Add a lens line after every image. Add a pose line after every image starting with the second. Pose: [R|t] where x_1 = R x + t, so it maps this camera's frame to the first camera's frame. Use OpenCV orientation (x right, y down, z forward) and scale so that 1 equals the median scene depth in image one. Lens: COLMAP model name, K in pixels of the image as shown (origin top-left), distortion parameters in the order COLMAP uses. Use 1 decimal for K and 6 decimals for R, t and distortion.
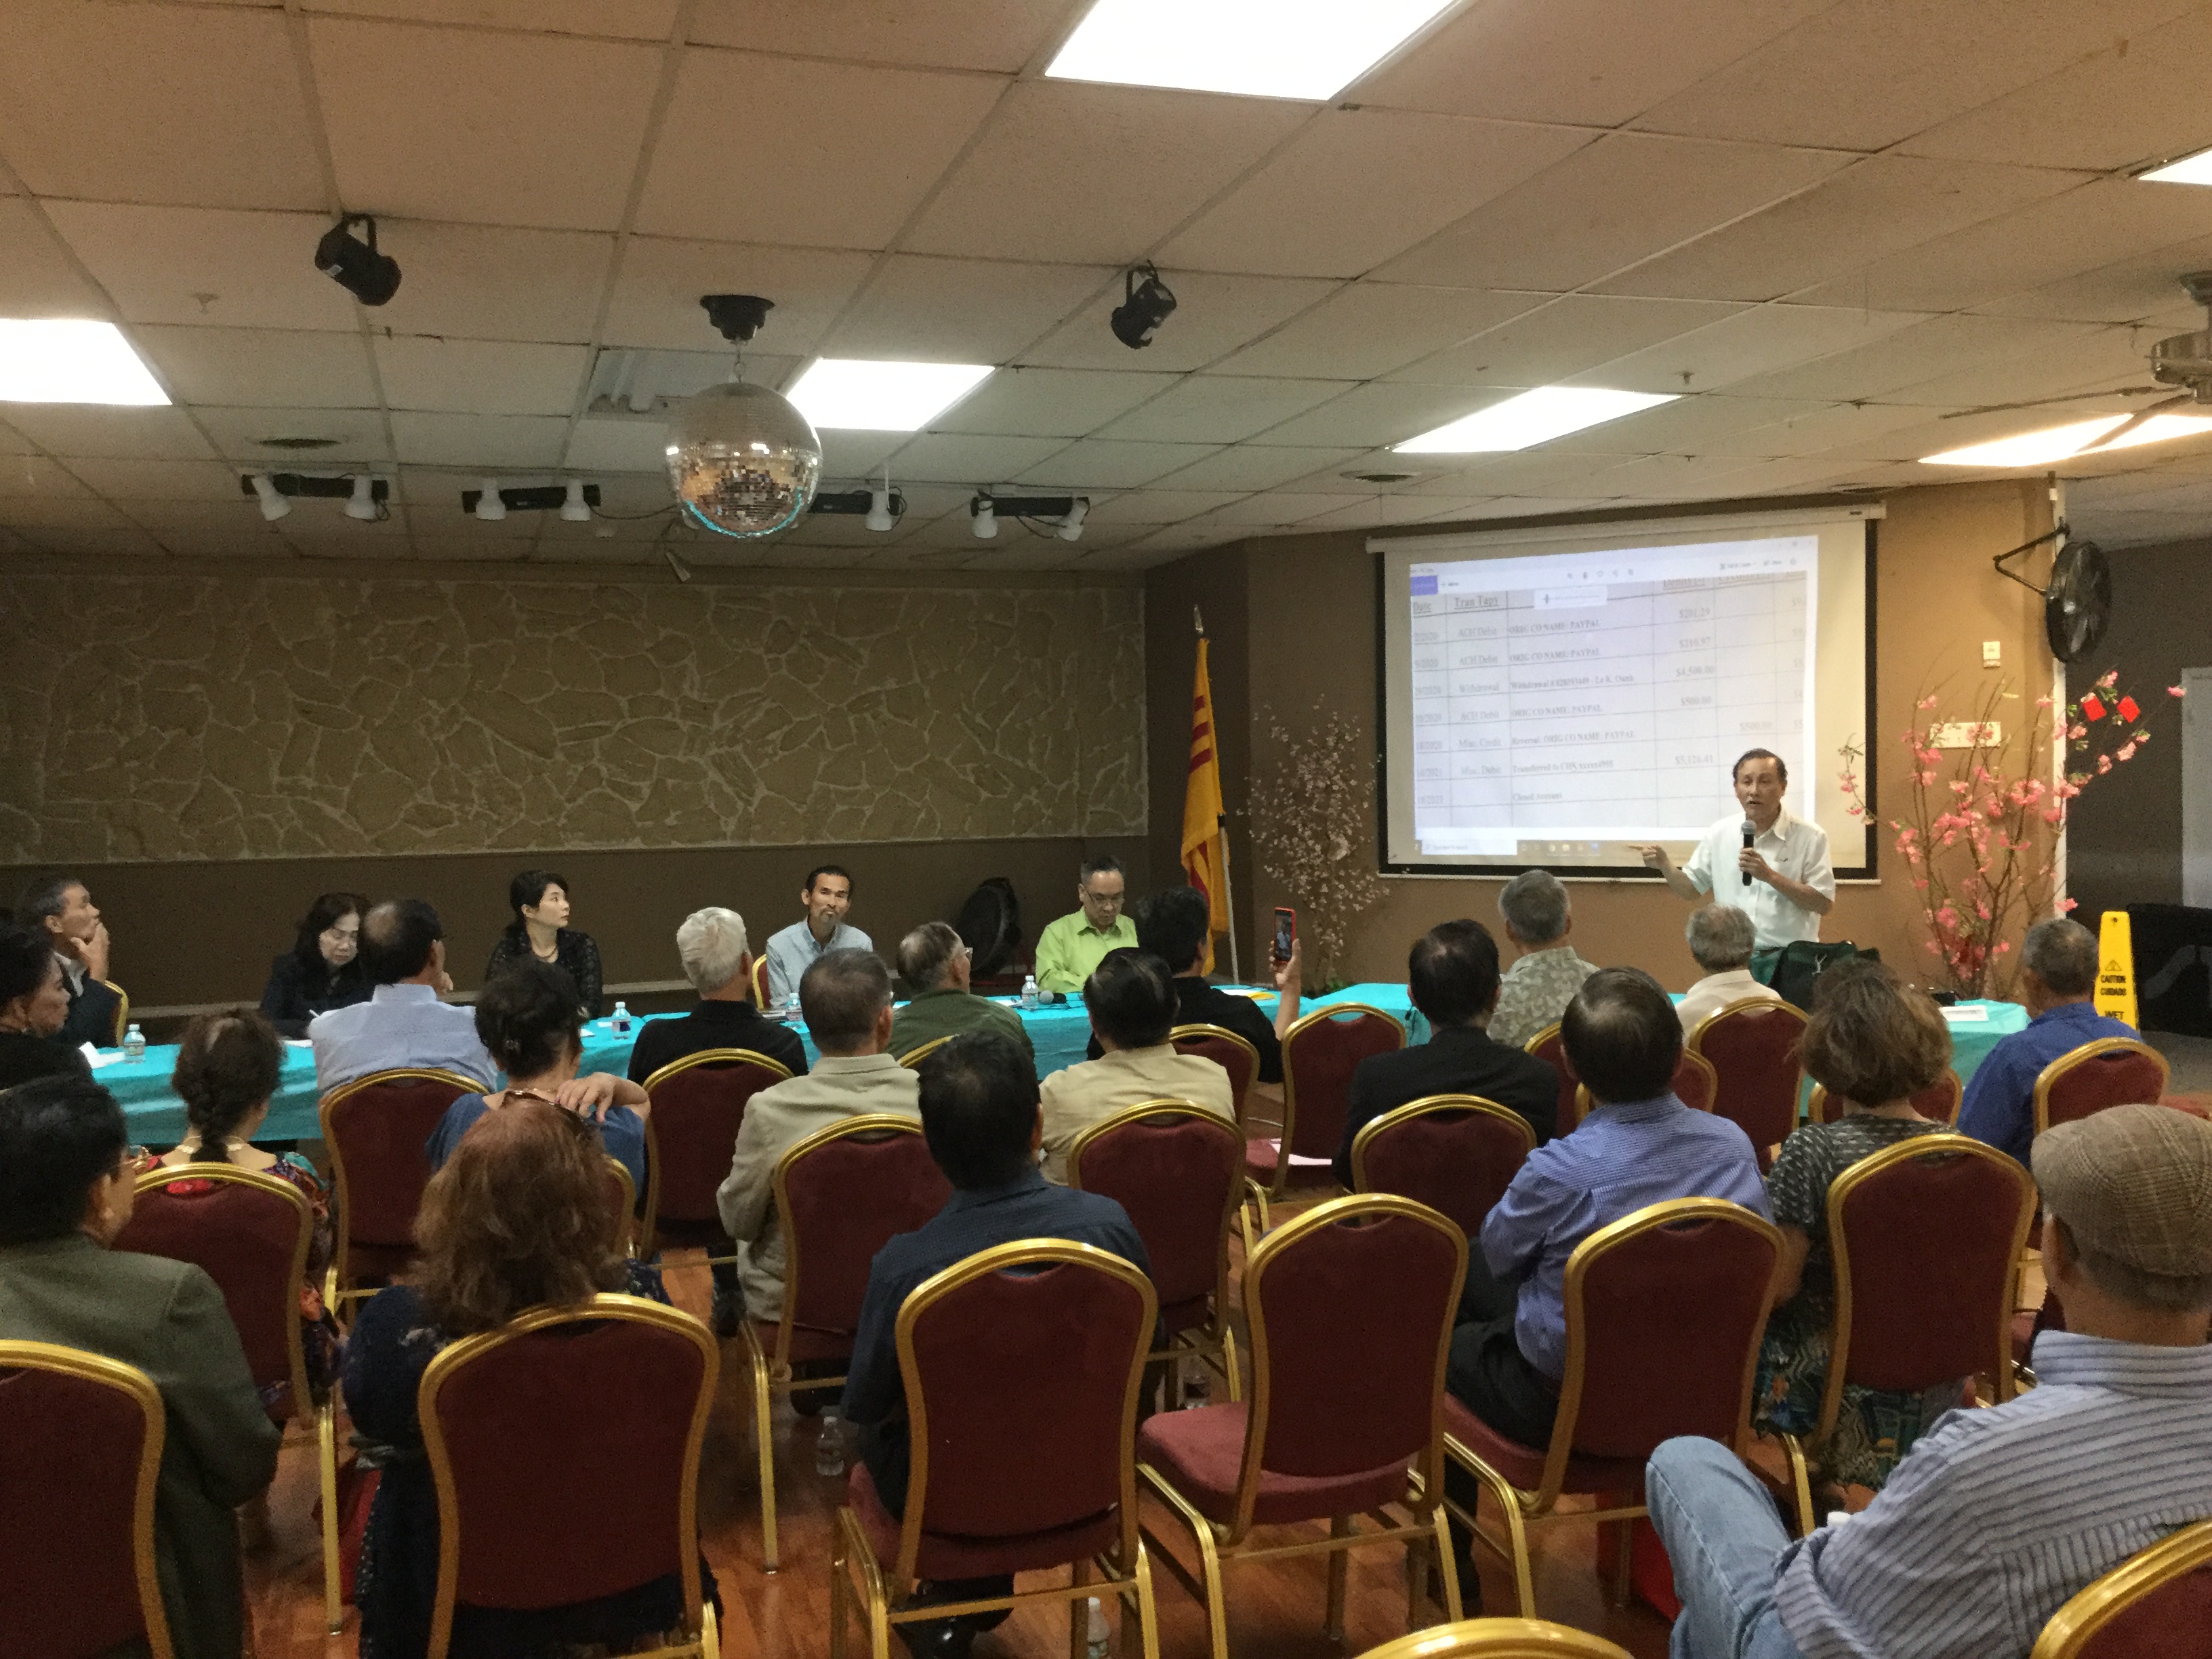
lens RADIAL K [[1994.9, 0, 1103.8], [0, 1994.9, 826.2], [0, 0, 1]] dist [0.120902, -0.241000]
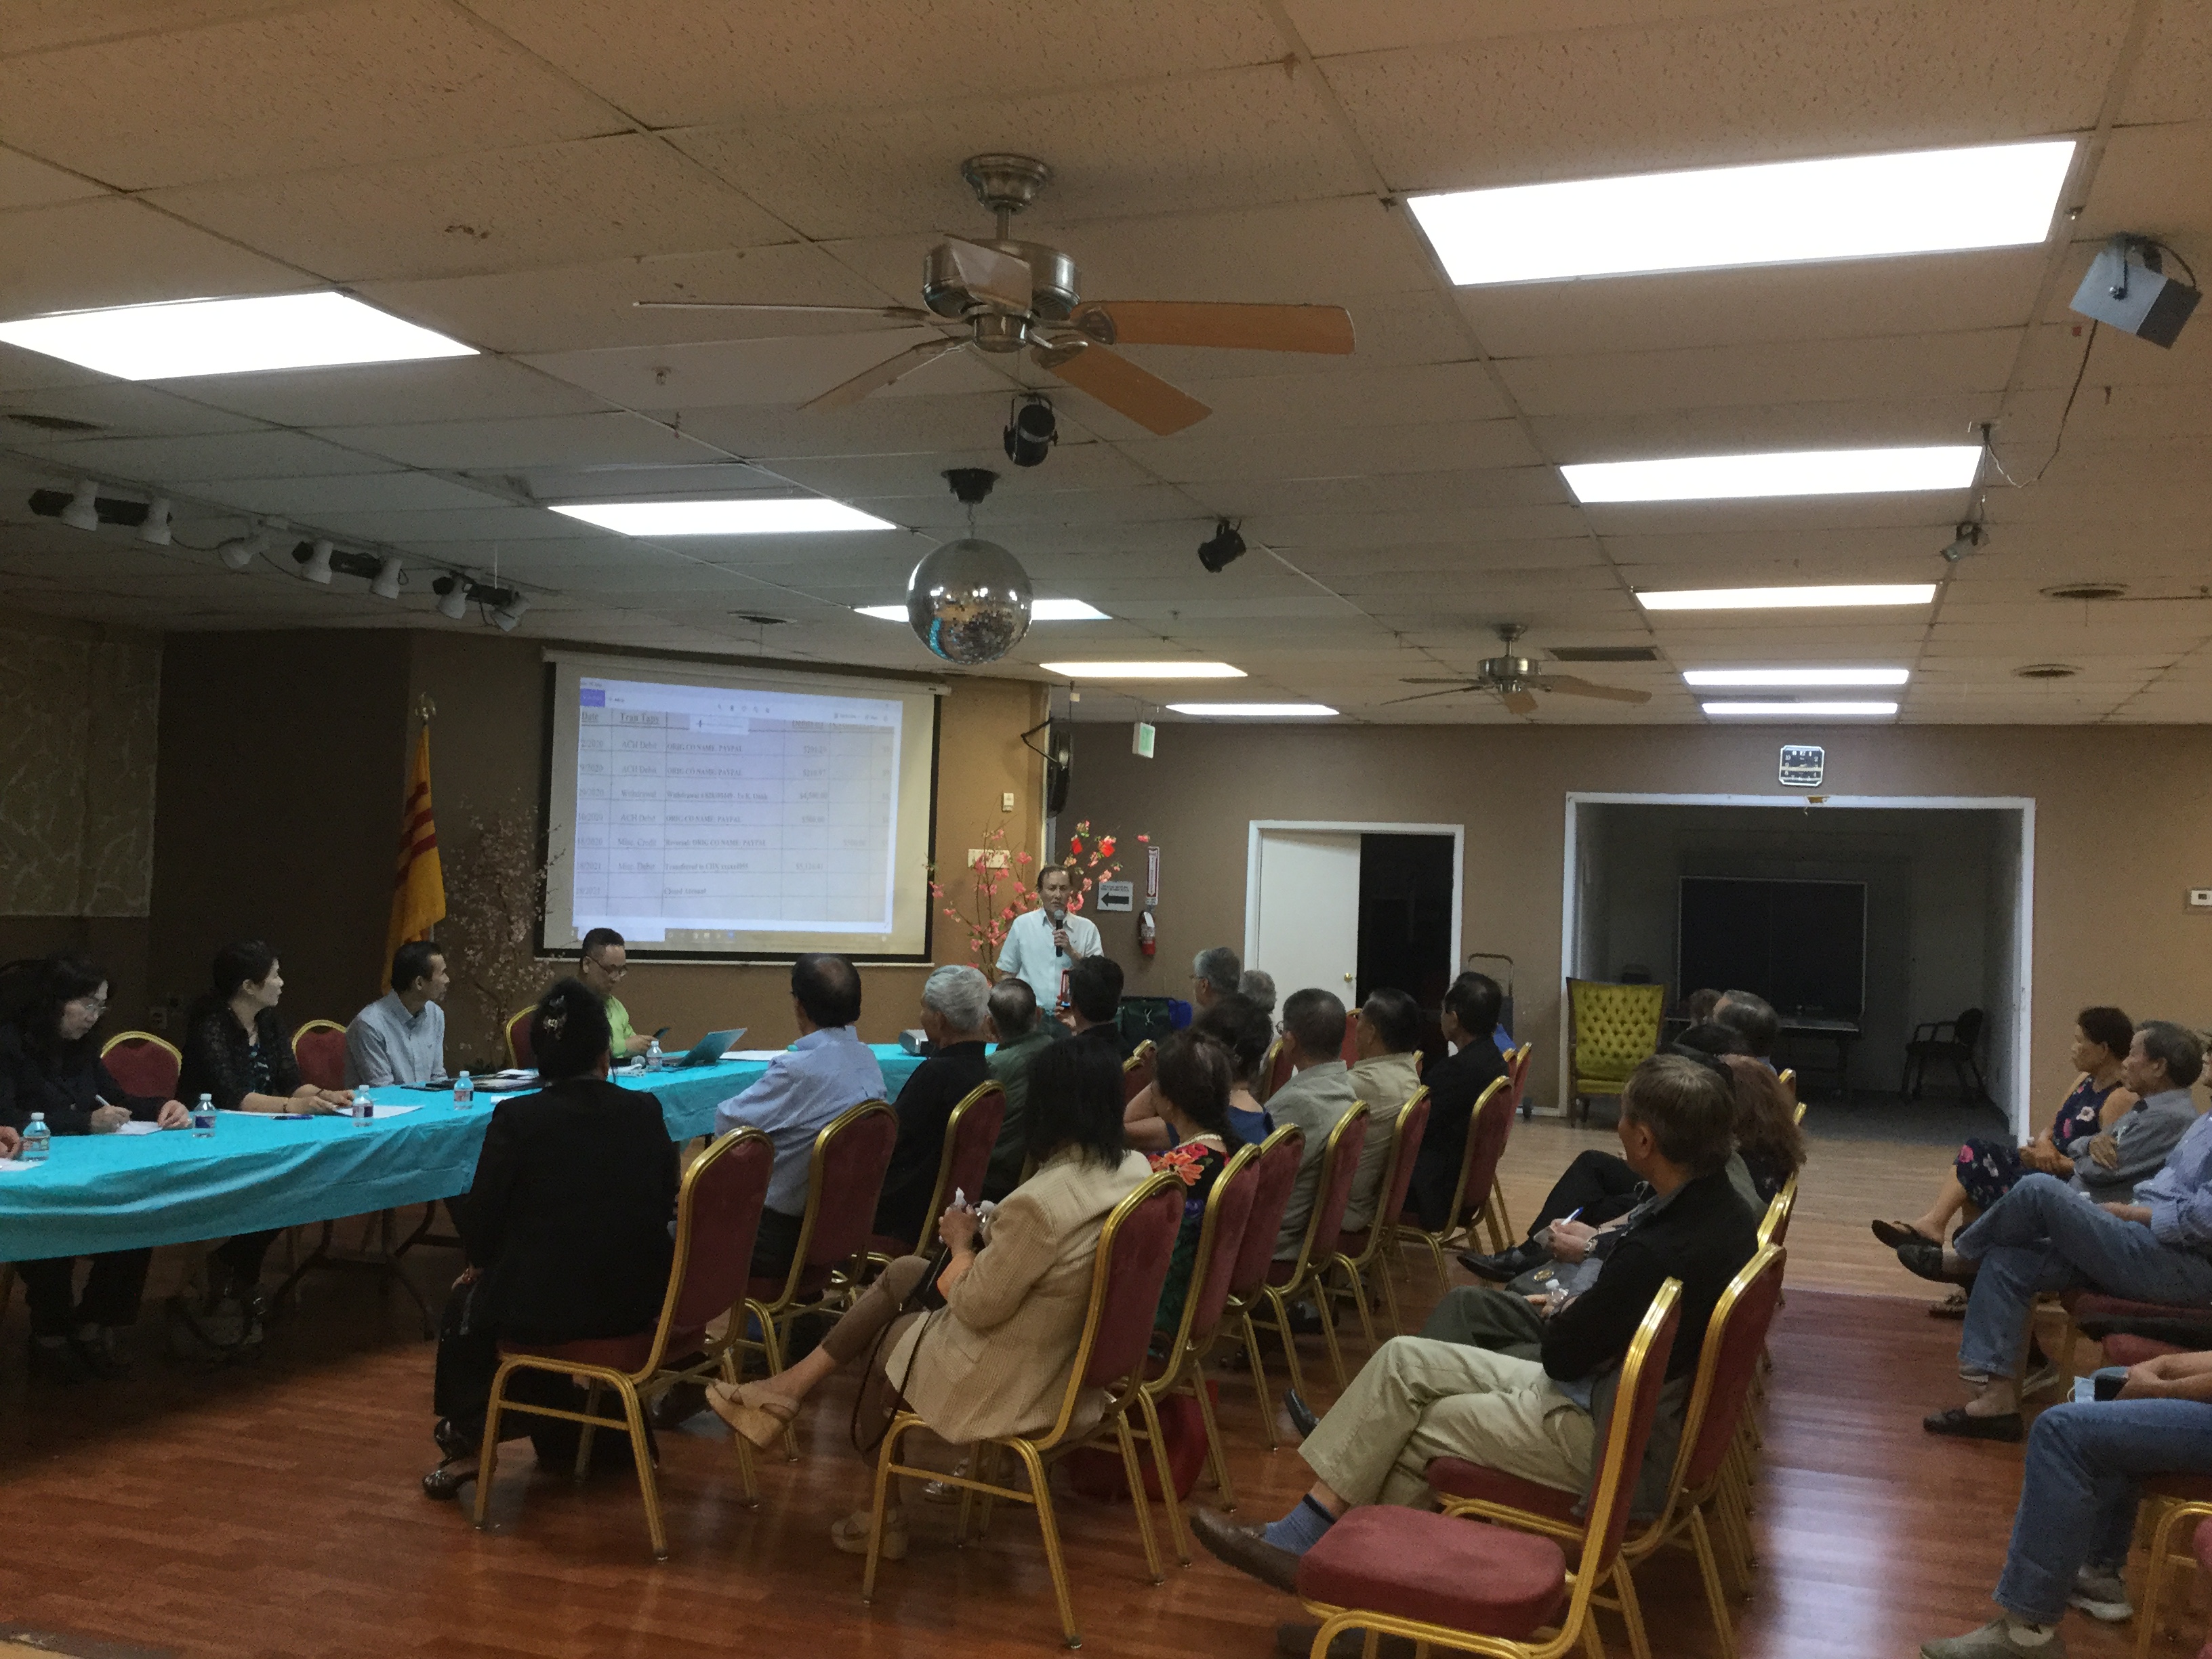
lens RADIAL K [[1994.9, 0, 1114.4], [0, 1994.9, 833.4], [0, 0, 1]] dist [0.120902, -0.241000]
pose [[0.602554, 0.059895, 0.795827, -0.527854], [-0.020513, 0.998013, -0.059580, 0.014824], [-0.797814, 0.019575, 0.602585, 0.094826]]
